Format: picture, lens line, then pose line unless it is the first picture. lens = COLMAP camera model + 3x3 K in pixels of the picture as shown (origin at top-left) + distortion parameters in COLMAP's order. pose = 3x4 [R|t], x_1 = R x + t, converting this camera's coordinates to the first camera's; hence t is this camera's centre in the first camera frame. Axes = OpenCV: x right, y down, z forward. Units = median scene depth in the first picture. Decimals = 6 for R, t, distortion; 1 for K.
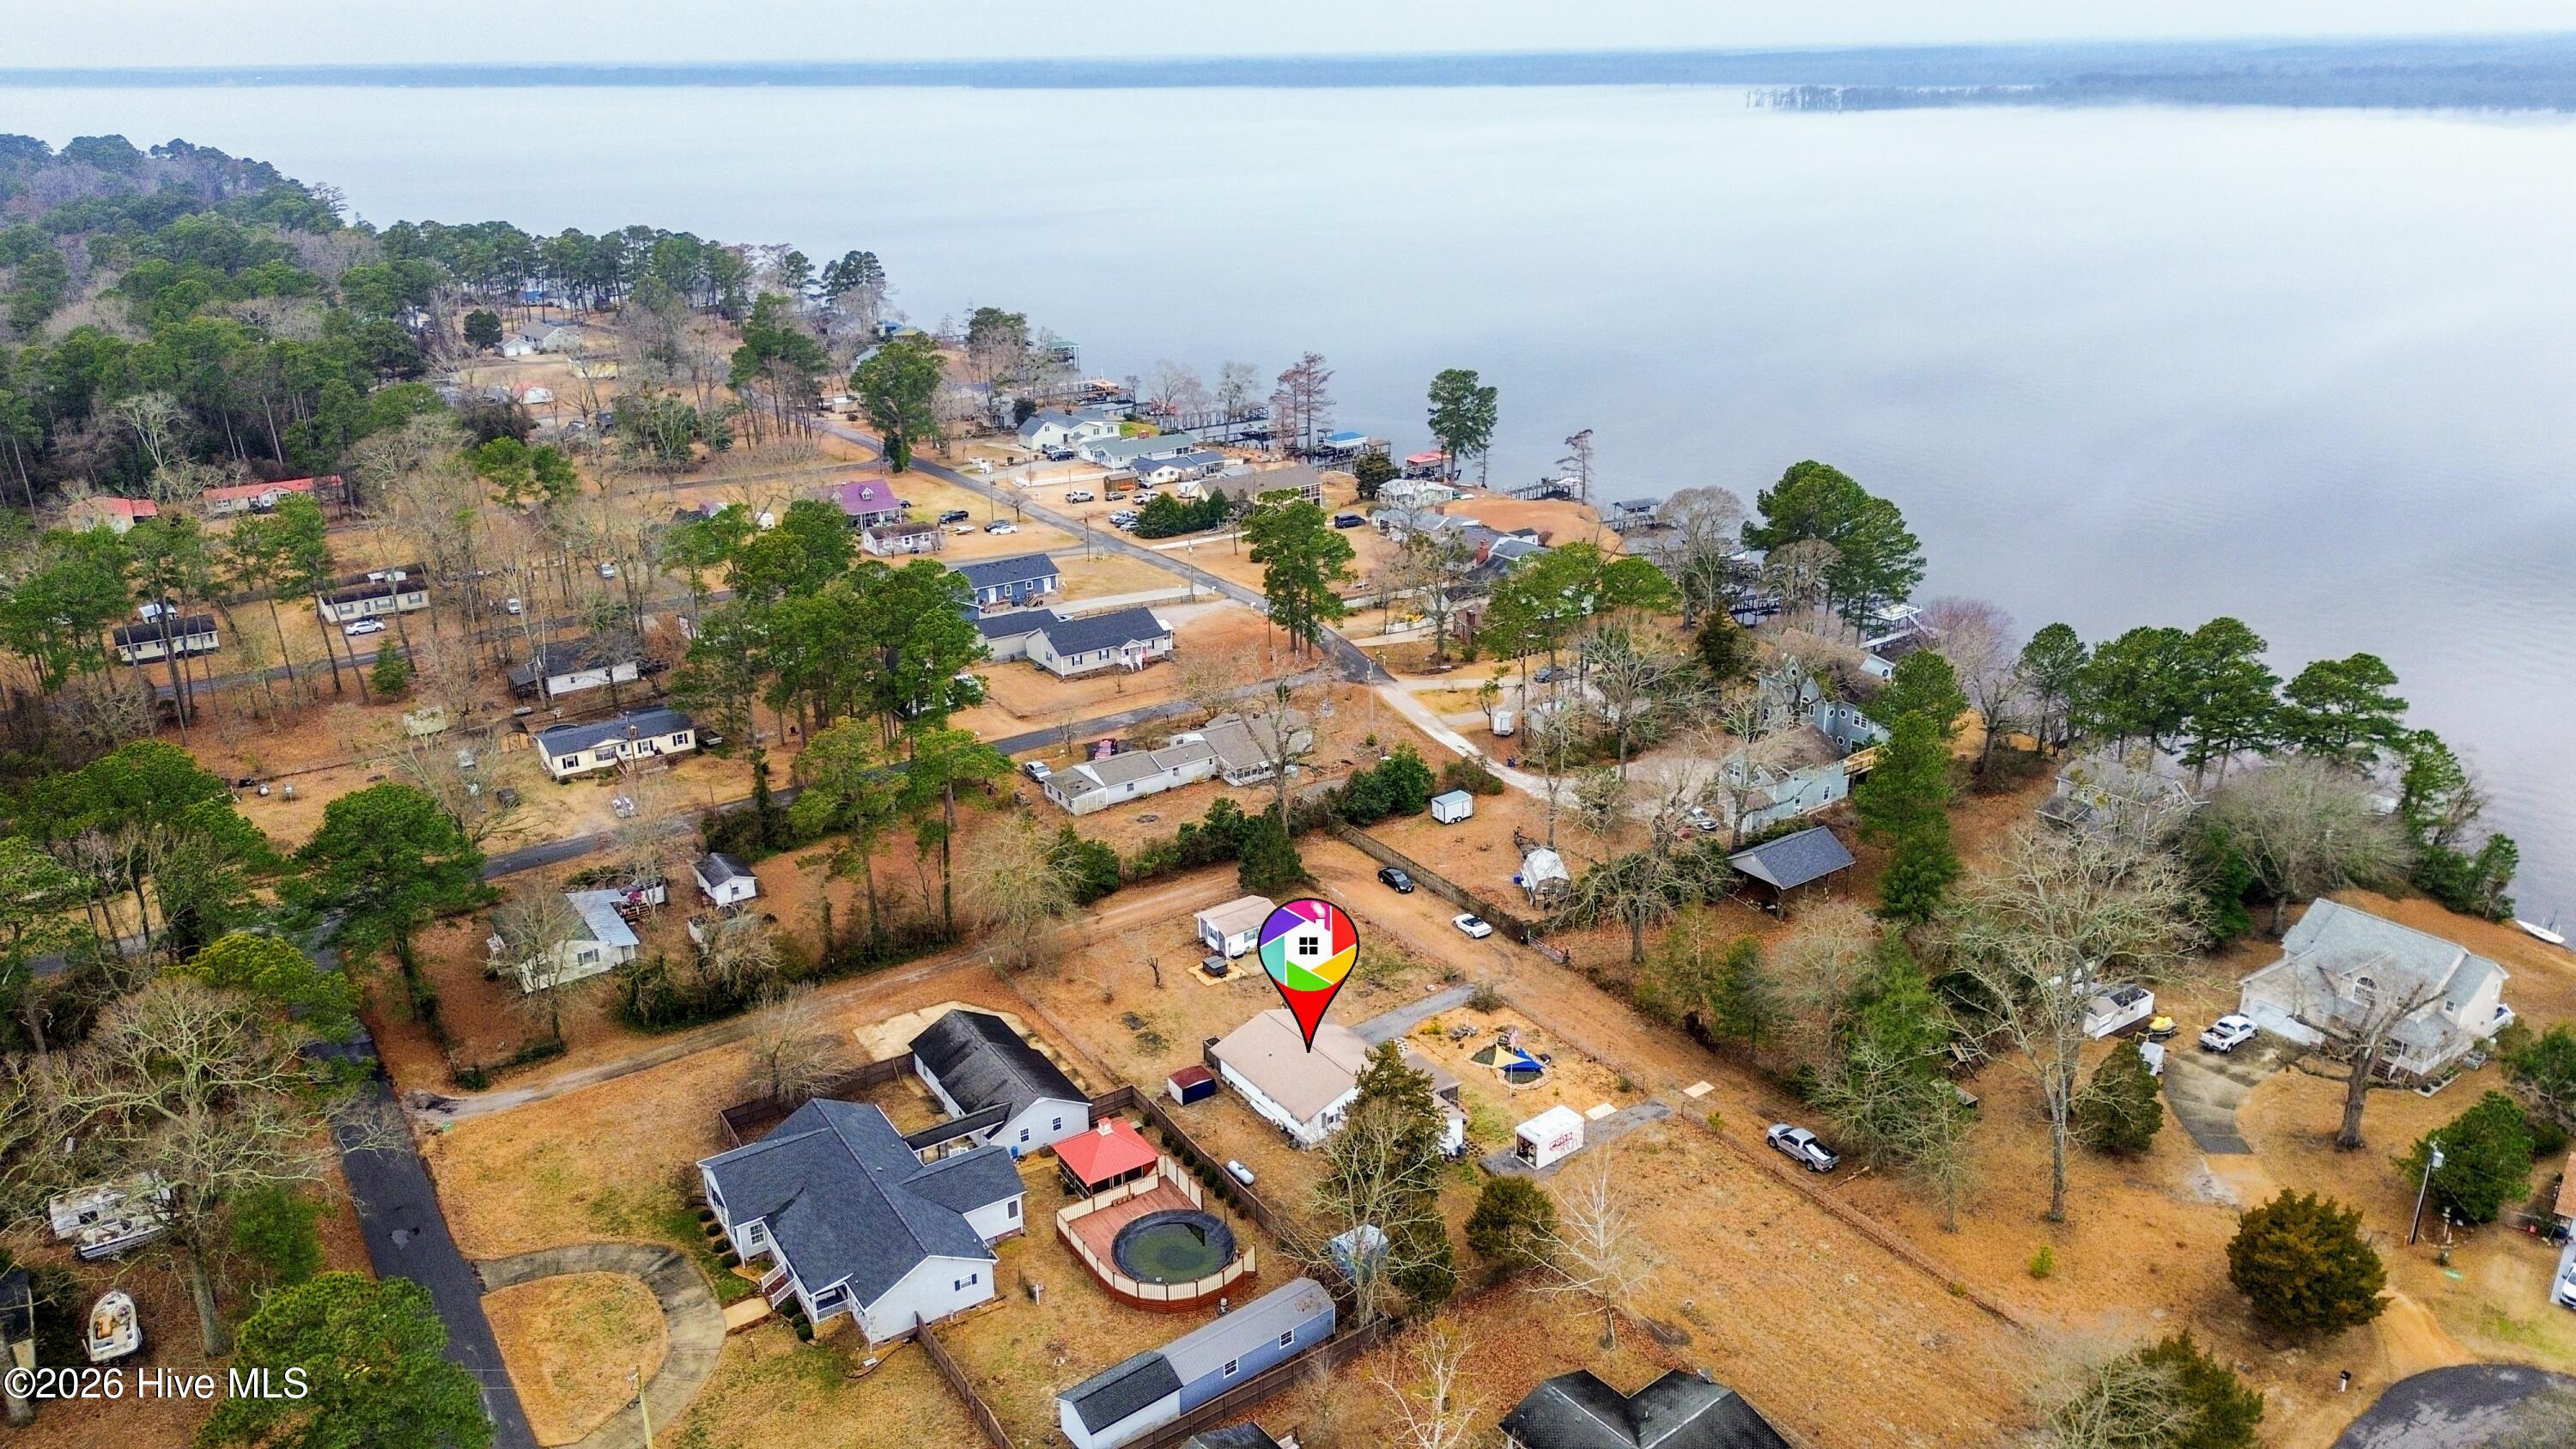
lens RADIAL K [[1783.4, 0, 1275.2], [0, 1783.4, 762.4], [0, 0, 1]] dist [0.094365, -0.084606]
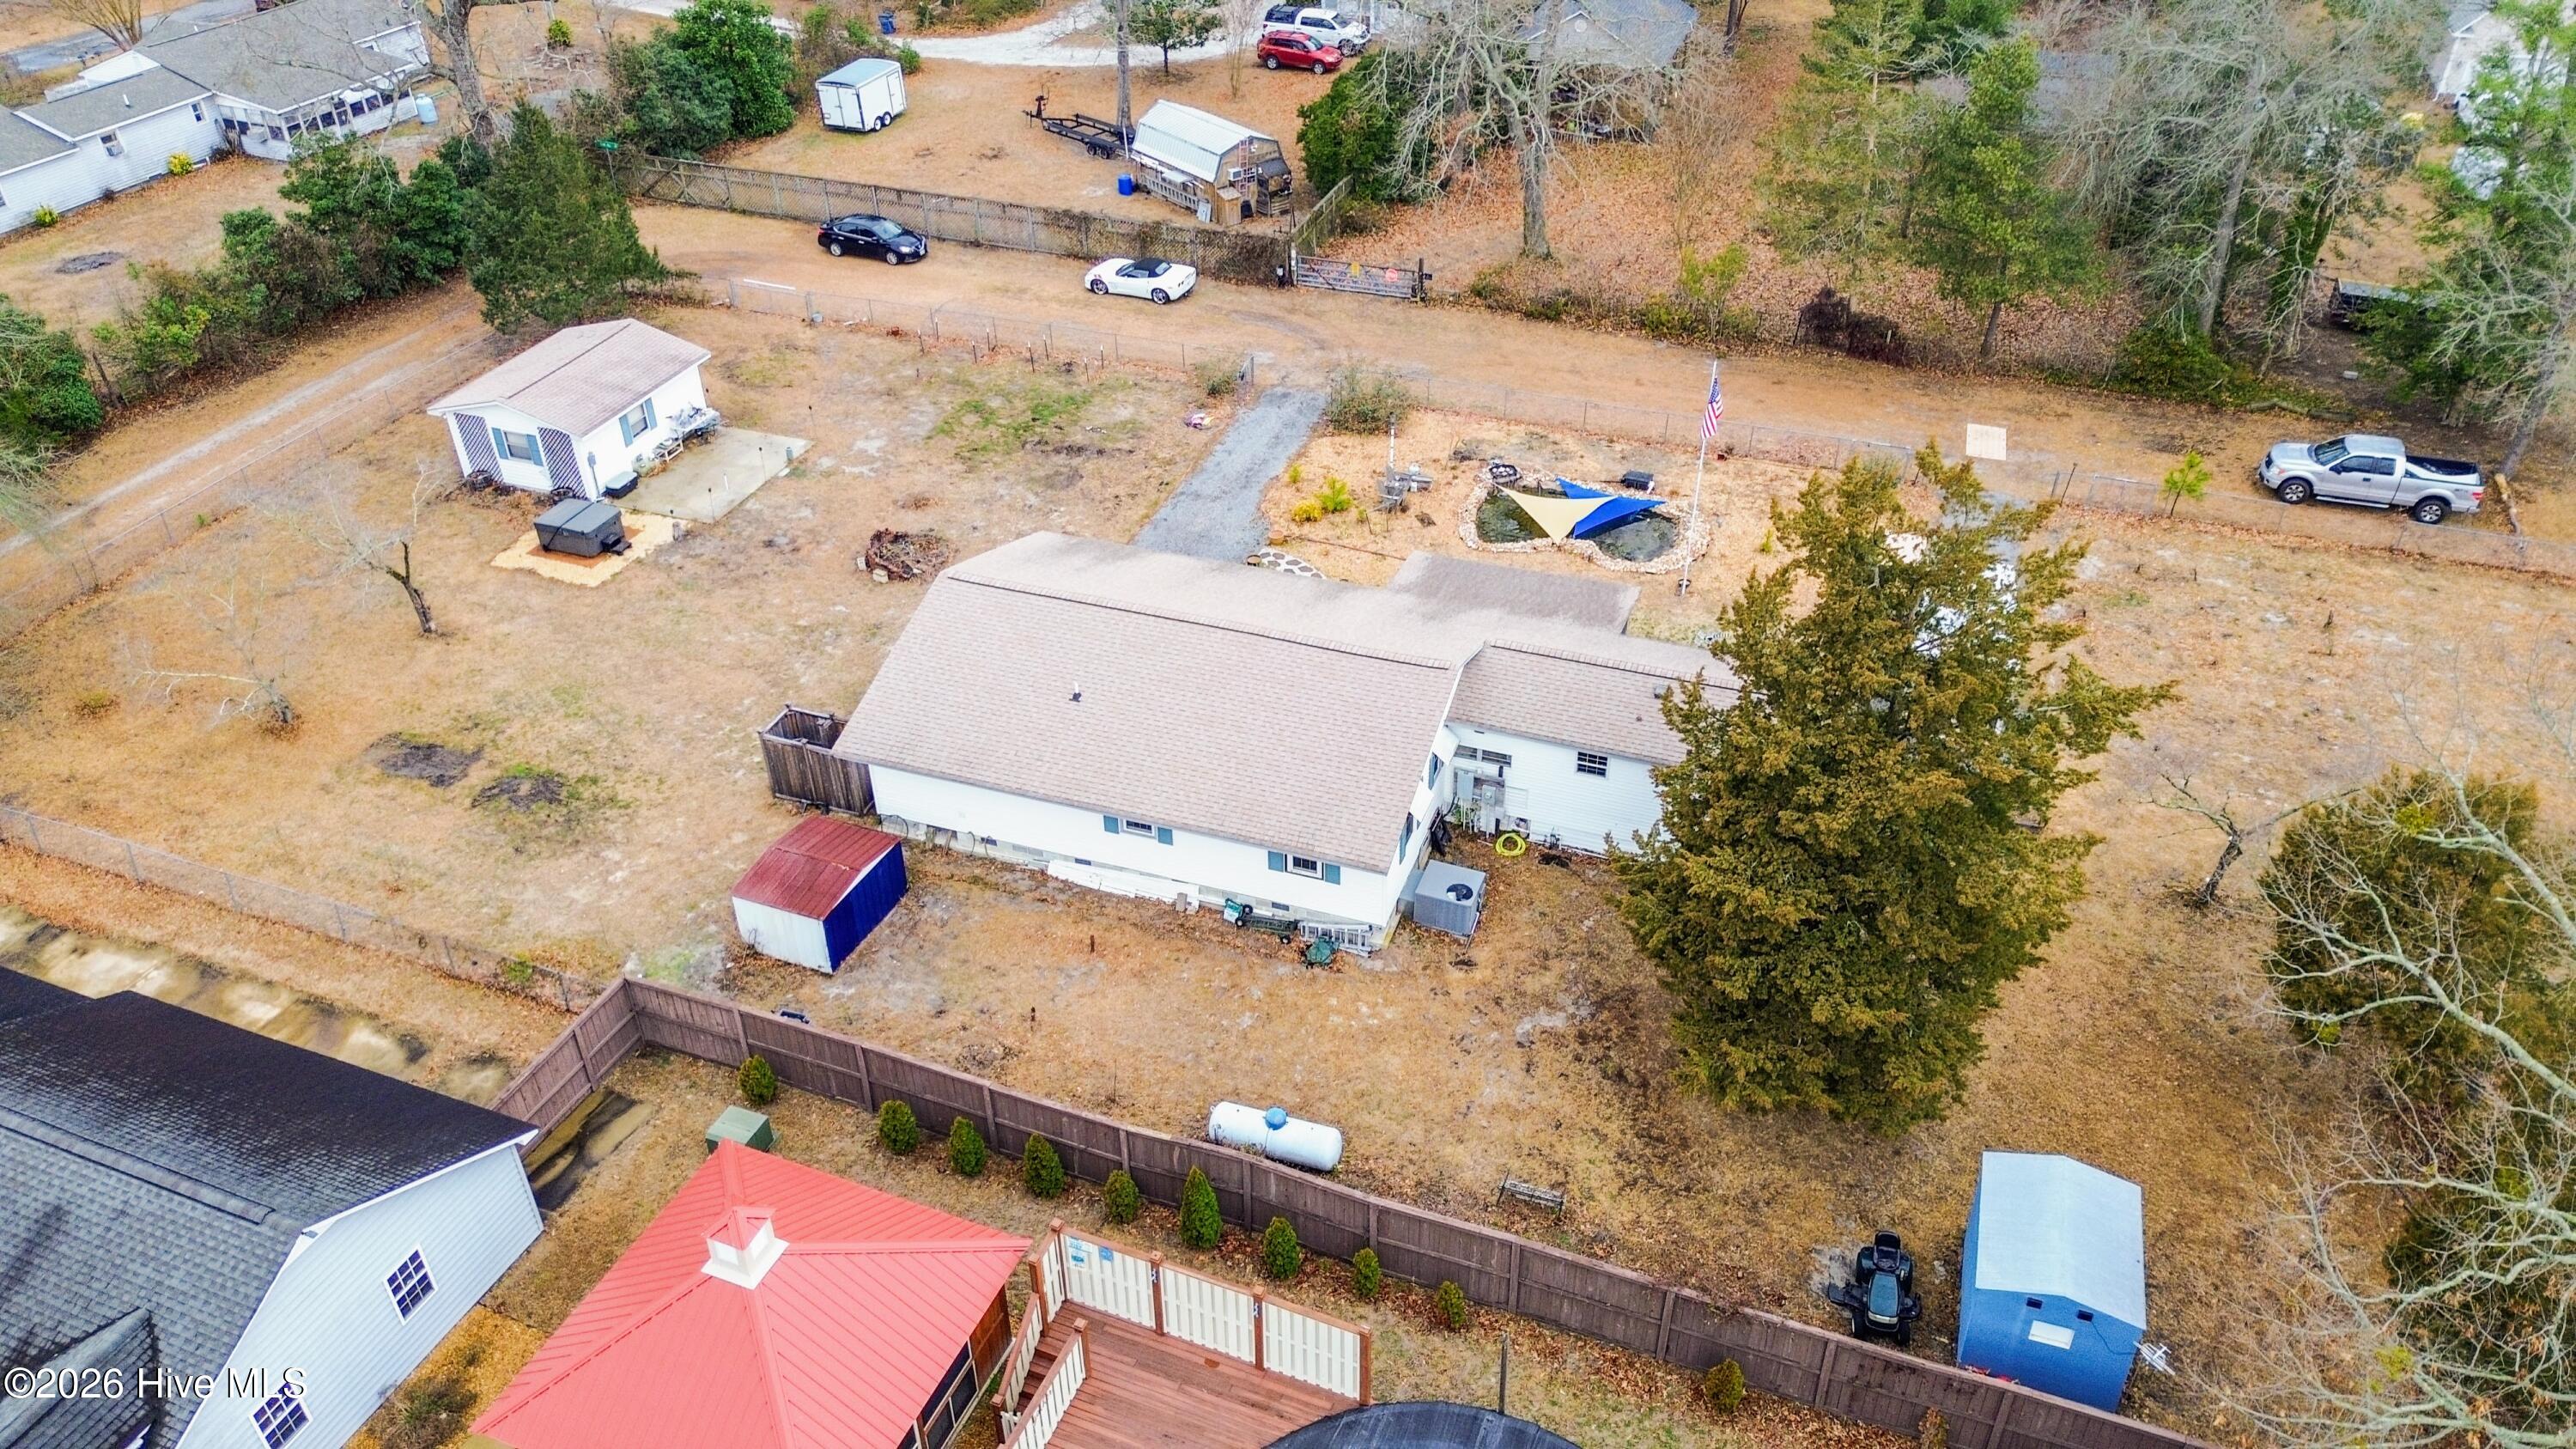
lens RADIAL K [[1783.4, 0, 1275.2], [0, 1783.4, 762.4], [0, 0, 1]] dist [0.094365, -0.084606]
pose [[0.817484, -0.331534, 0.470962, -0.100312], [0.212866, 0.933730, 0.287813, 0.085955], [-0.535171, -0.135030, 0.833882, 0.649431]]
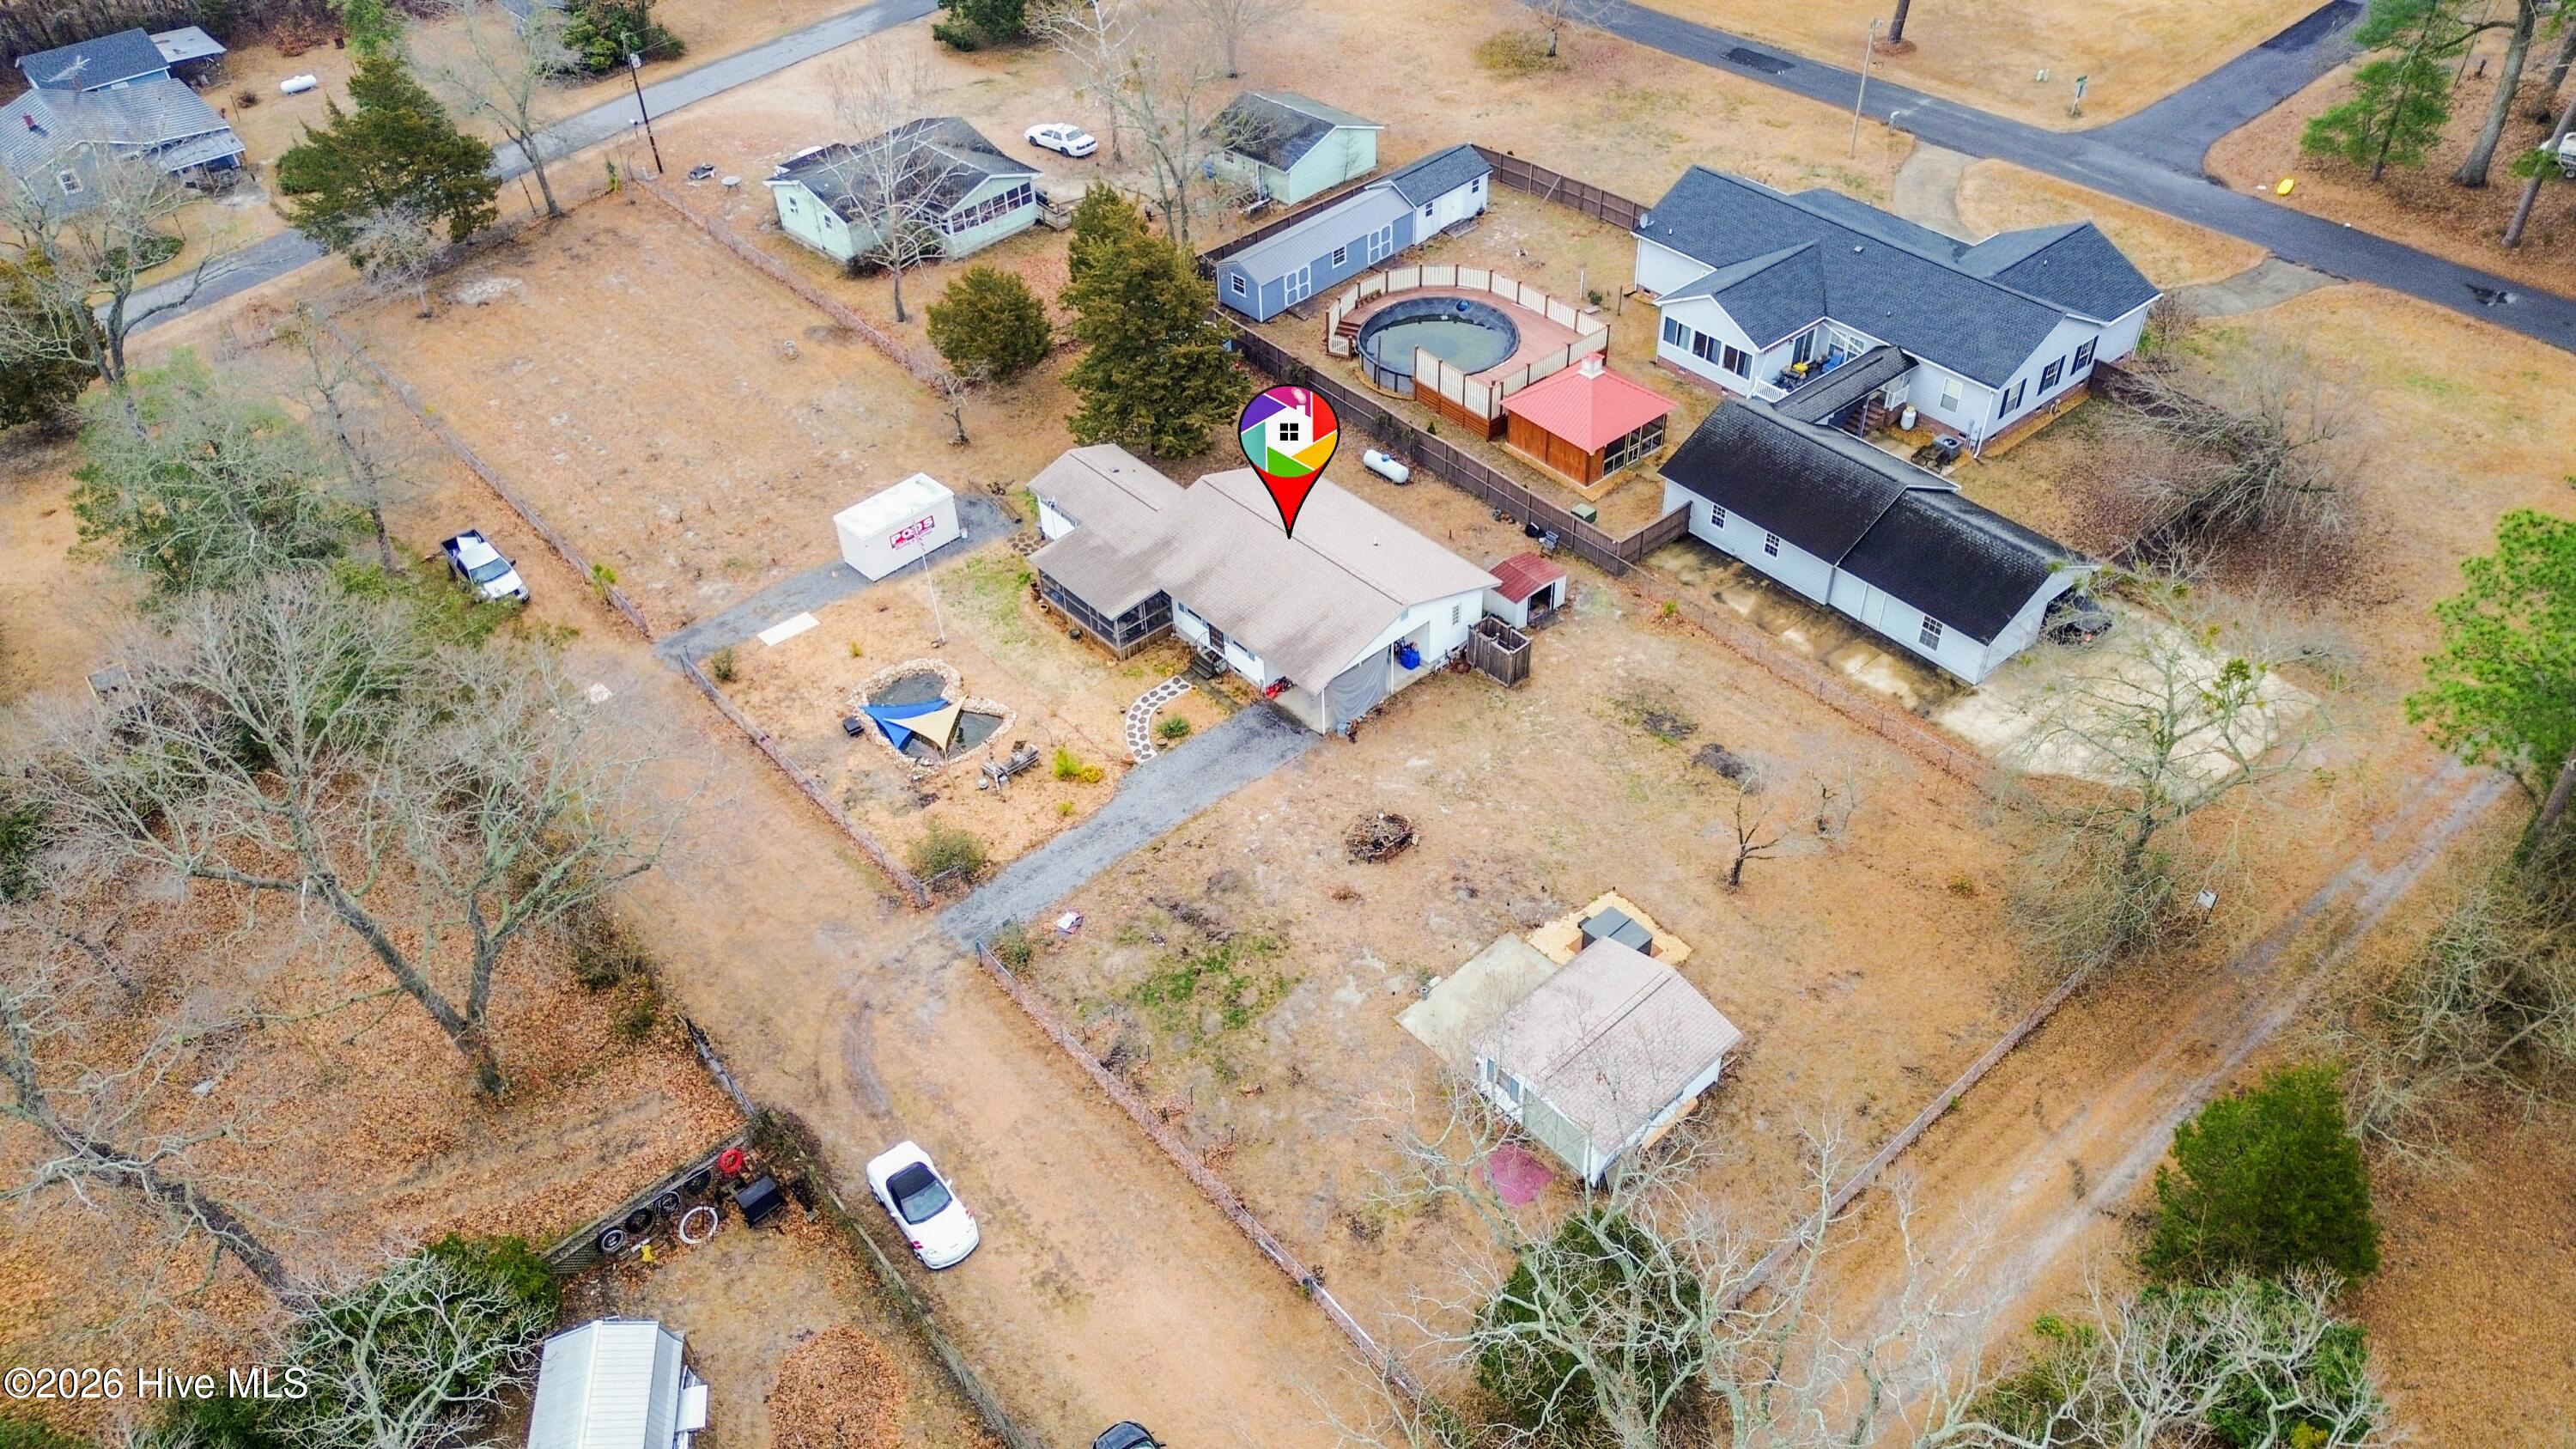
lens RADIAL K [[1828.5, 0, 1288.0], [0, 1828.5, 724.5], [0, 0, 1]] dist [0.106007, -0.133018]
pose [[-0.990381, 0.127659, -0.053380, 0.052330], [0.010292, 0.452671, 0.891618, -0.265397], [0.137987, 0.882492, -0.449630, 1.130373]]
